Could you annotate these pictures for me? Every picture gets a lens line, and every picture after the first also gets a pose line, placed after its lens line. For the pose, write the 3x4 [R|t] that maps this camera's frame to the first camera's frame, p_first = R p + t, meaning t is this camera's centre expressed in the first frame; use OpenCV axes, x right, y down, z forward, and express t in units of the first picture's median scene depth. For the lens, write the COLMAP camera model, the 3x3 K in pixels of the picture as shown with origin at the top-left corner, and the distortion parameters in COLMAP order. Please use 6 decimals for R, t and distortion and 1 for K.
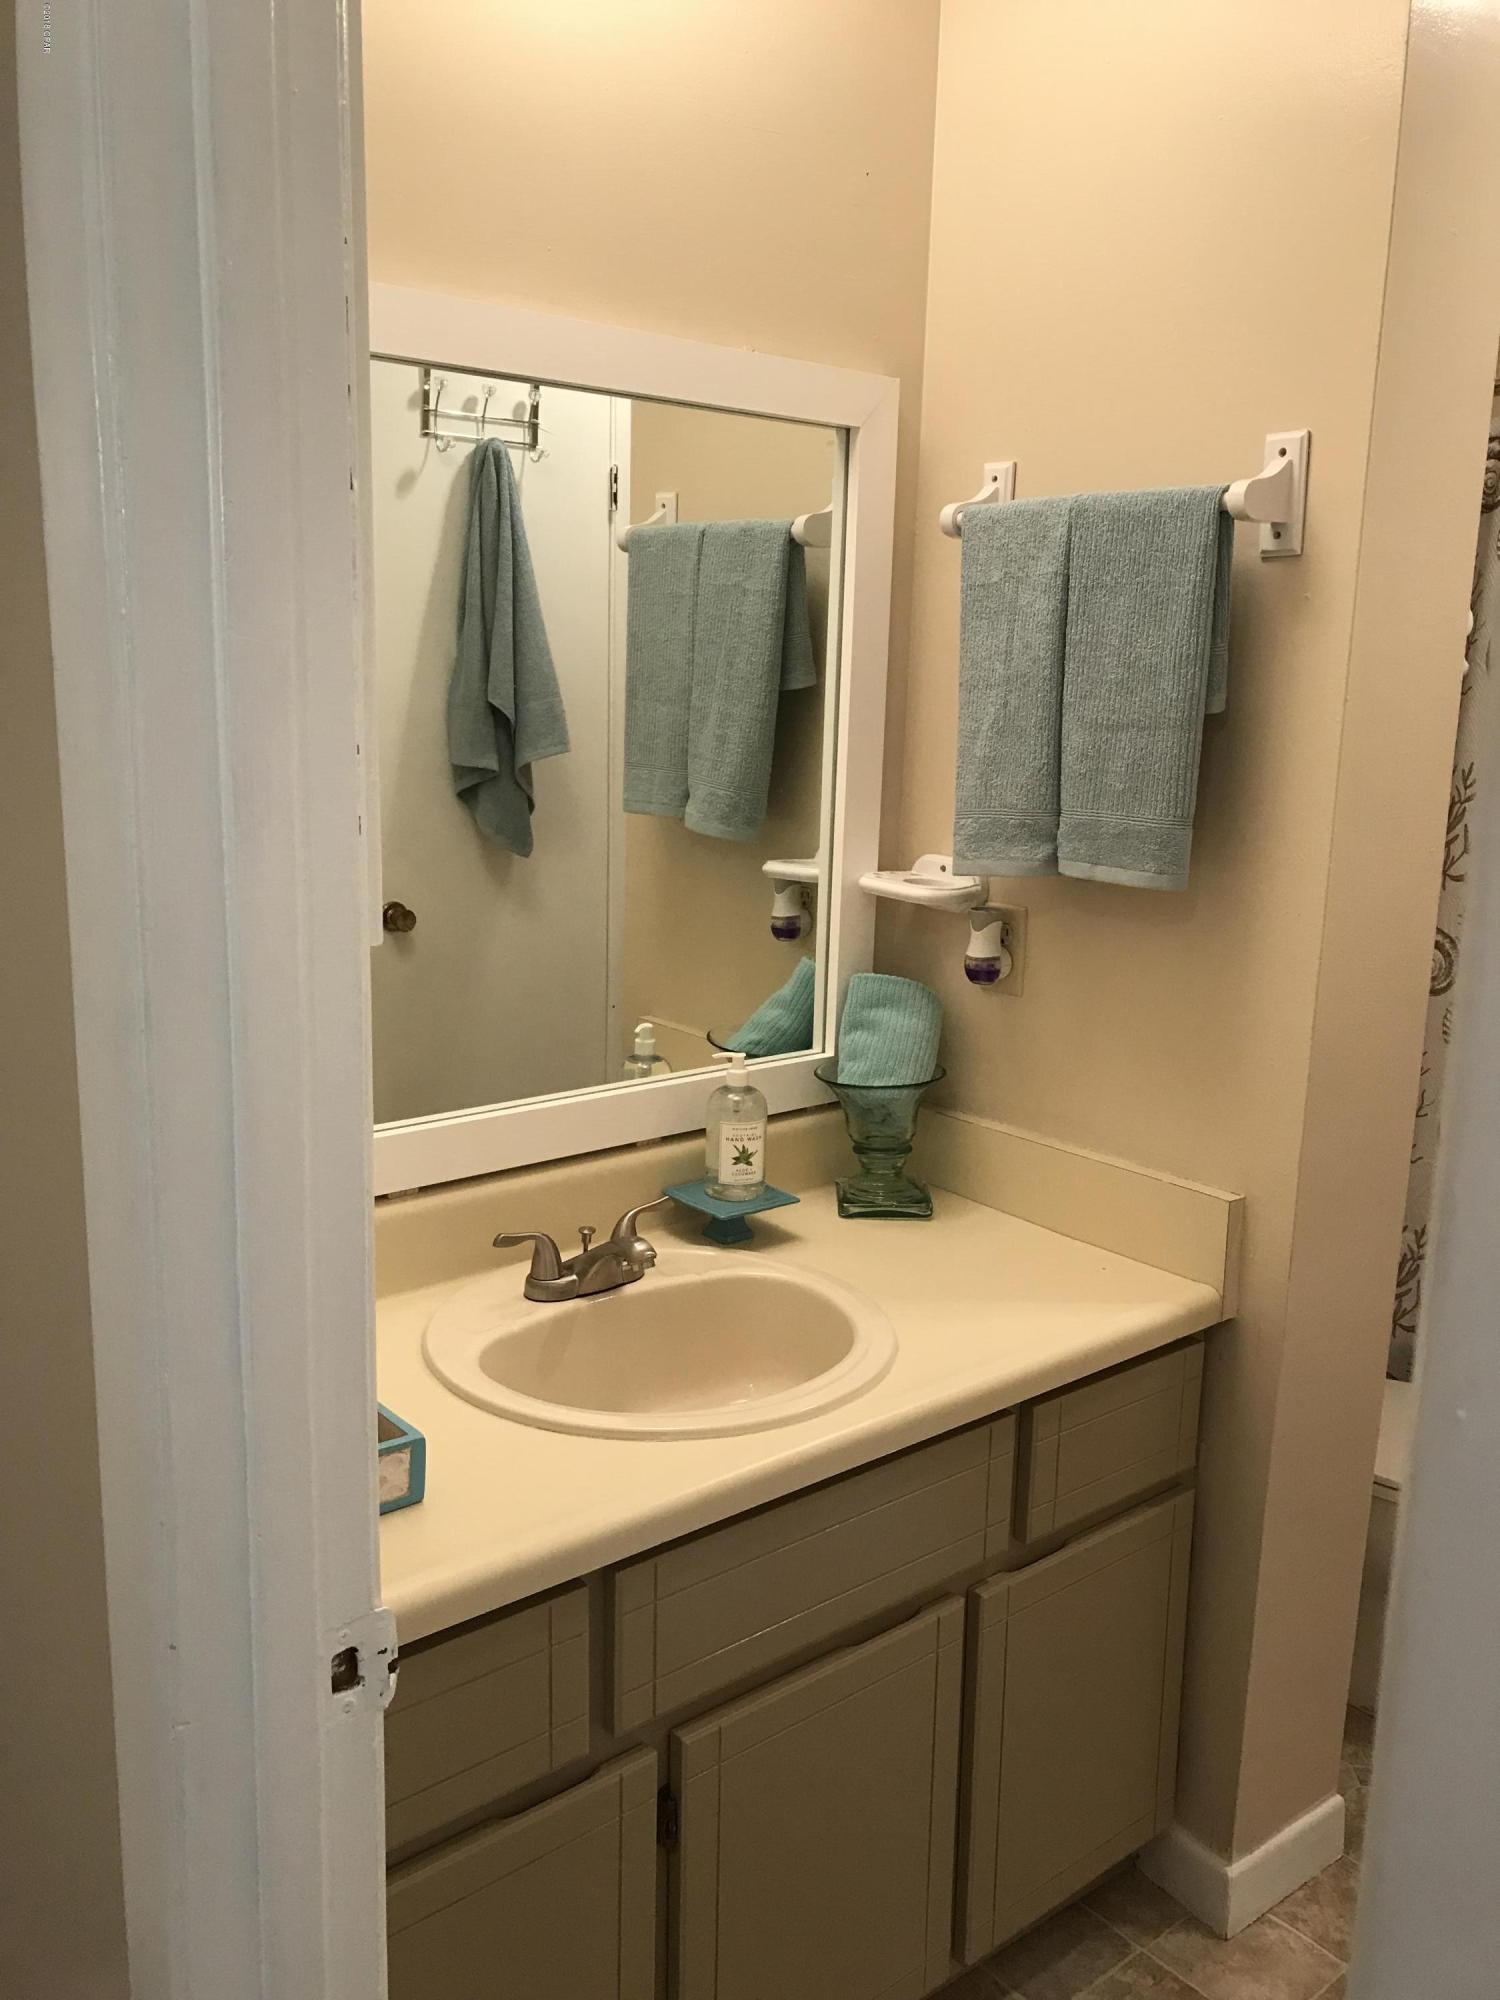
lens RADIAL K [[1627.2, 0, 750.0], [0, 1627.2, 1000.0], [0, 0, 1]] dist [0.093326, -0.172233]
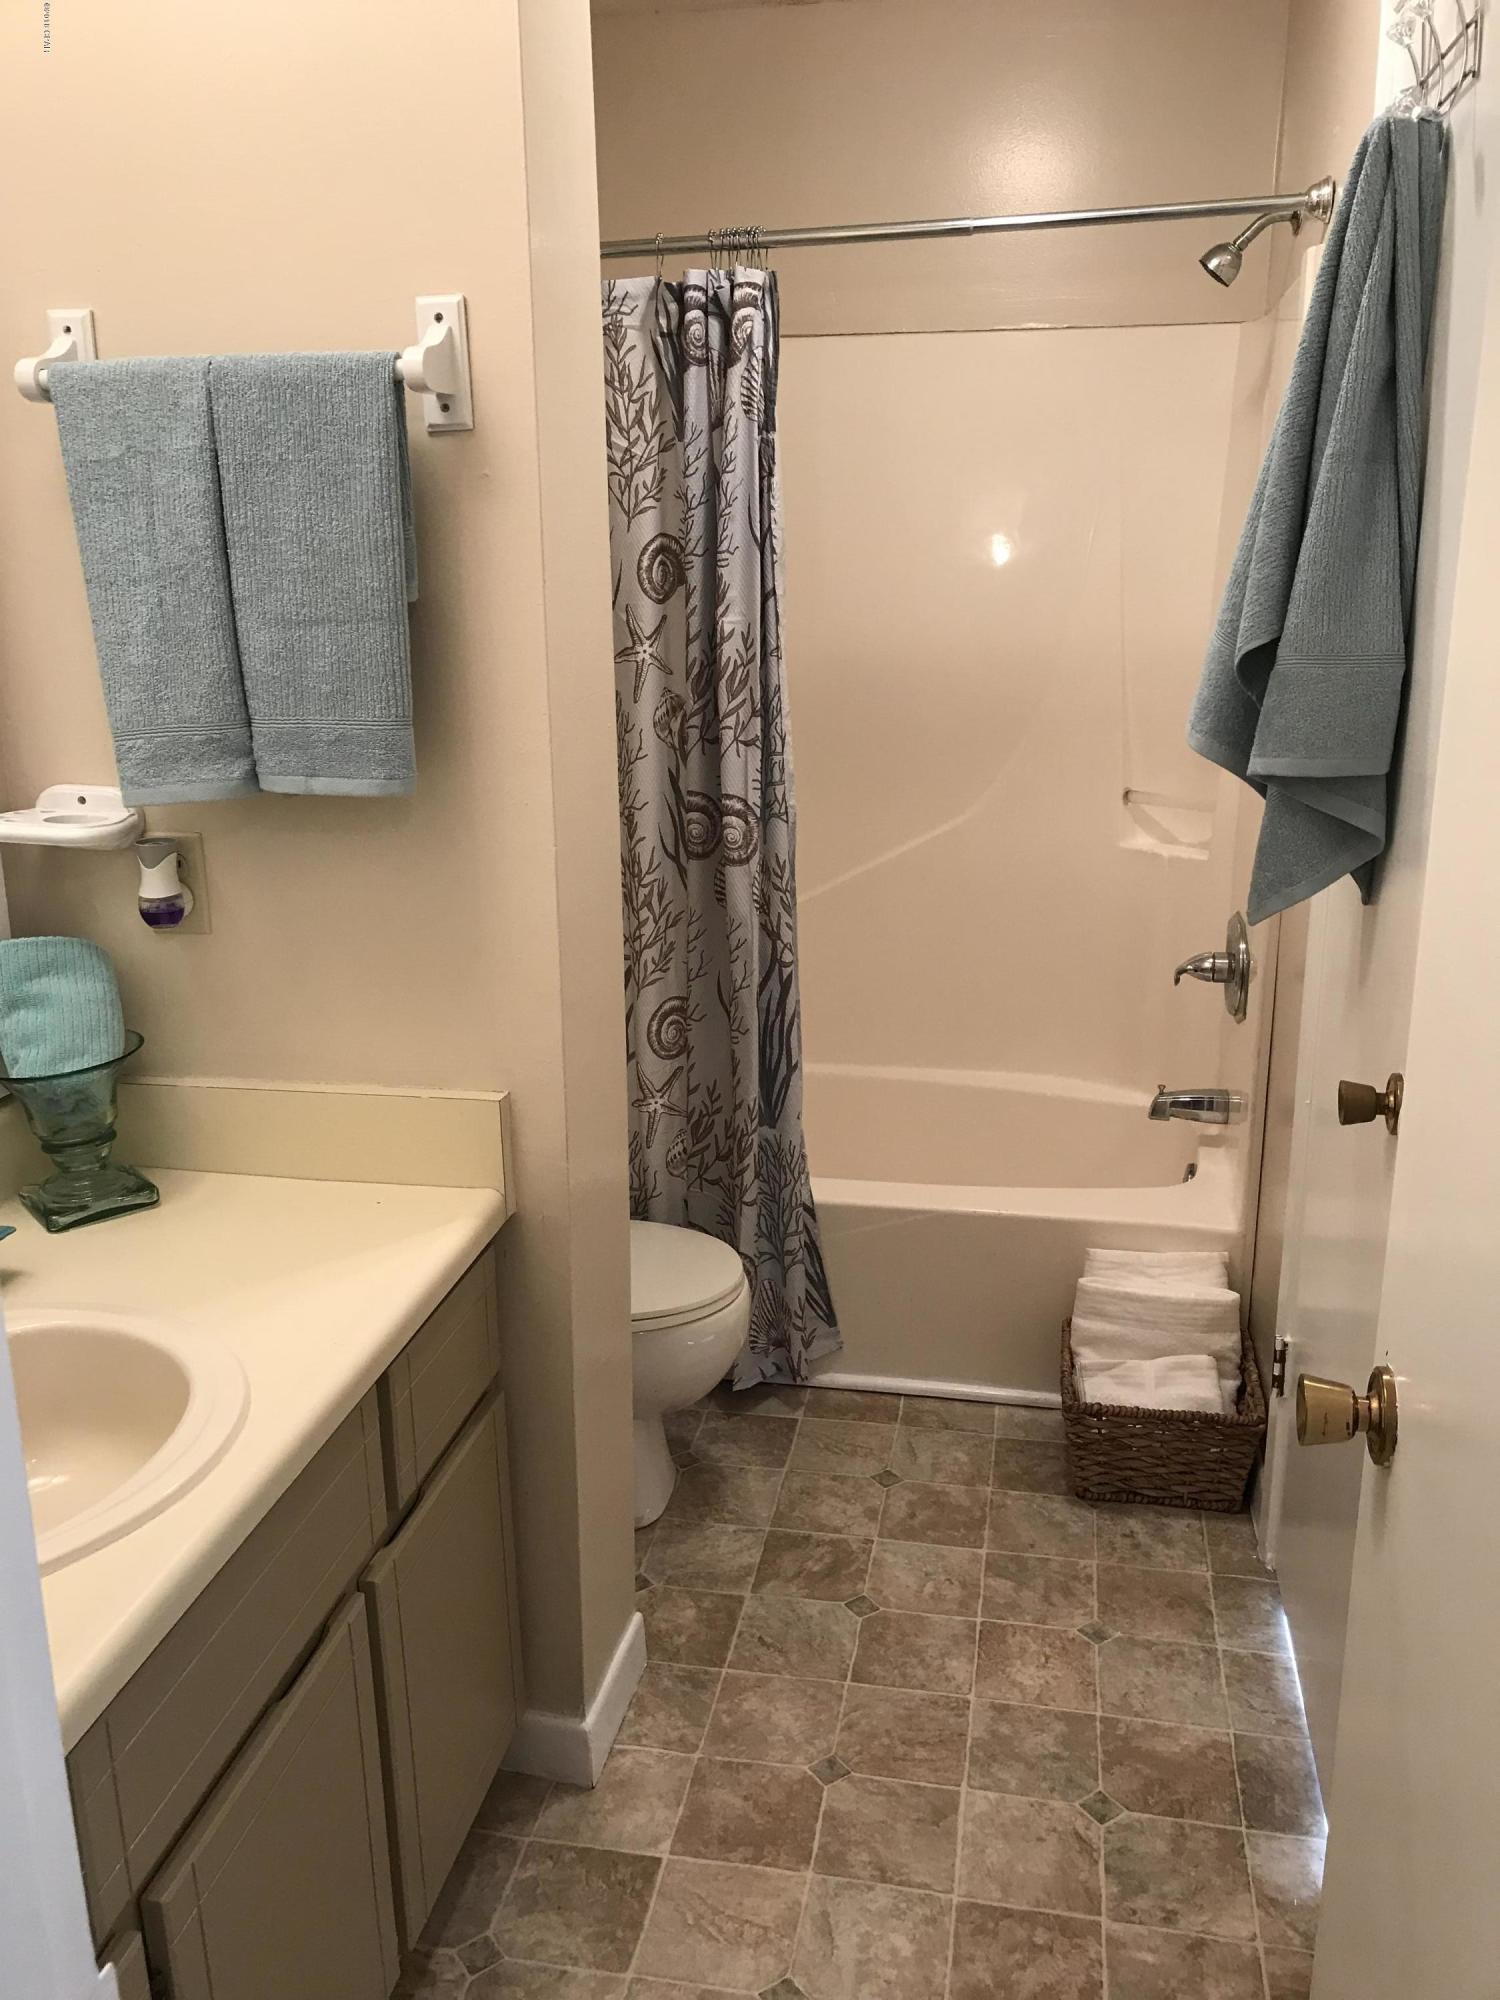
lens RADIAL K [[1640.7, 0, 750.0], [0, 1640.7, 1000.0], [0, 0, 1]] dist [0.004740, 0.013633]
pose [[0.771096, -0.210113, 0.601052, -0.166156], [0.160193, 0.977638, 0.136245, -0.045369], [-0.616238, -0.008774, 0.787511, 0.131459]]
